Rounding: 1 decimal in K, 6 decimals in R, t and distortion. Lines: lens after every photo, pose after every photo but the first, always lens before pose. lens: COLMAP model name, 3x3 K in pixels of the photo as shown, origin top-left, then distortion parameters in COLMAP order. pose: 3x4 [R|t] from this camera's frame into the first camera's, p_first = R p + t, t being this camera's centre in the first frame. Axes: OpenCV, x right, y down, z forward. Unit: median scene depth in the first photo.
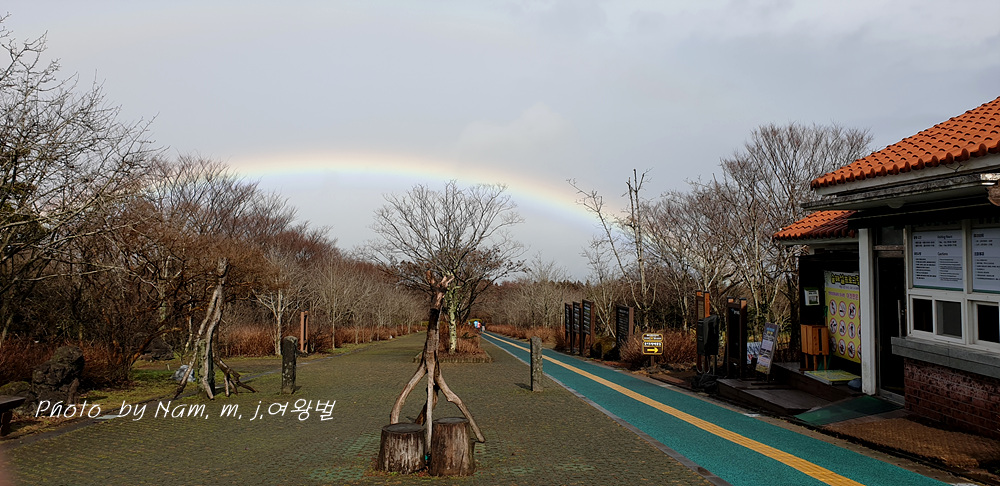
lens RADIAL K [[1189.1, 0, 499.3], [0, 1189.1, 221.4], [0, 0, 1]] dist [0.335932, -1.481071]
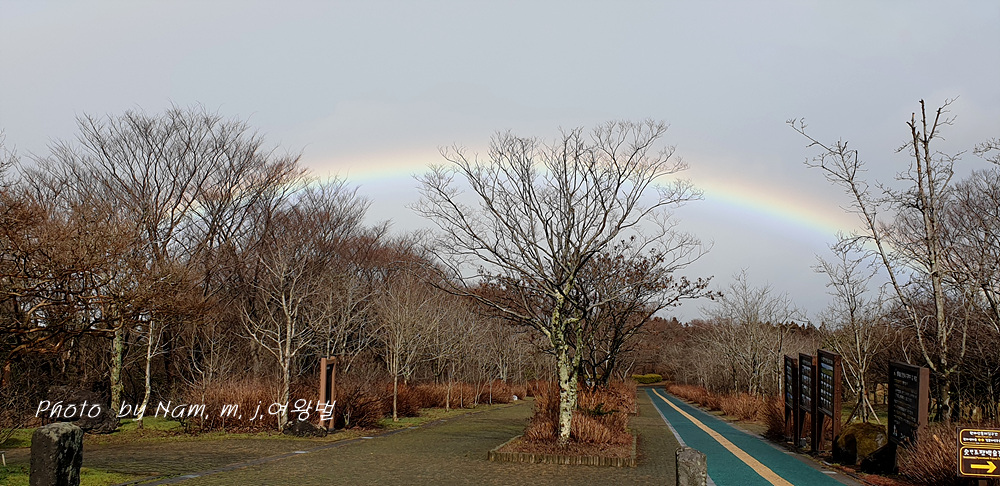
lens RADIAL K [[1189.1, 0, 499.3], [0, 1189.1, 221.4], [0, 0, 1]] dist [0.335932, -1.481071]
pose [[0.983297, 0.004093, -0.181961, 0.027500], [-0.010990, 0.999258, -0.036910, 0.029255], [0.181675, 0.038293, 0.982613, 0.433496]]
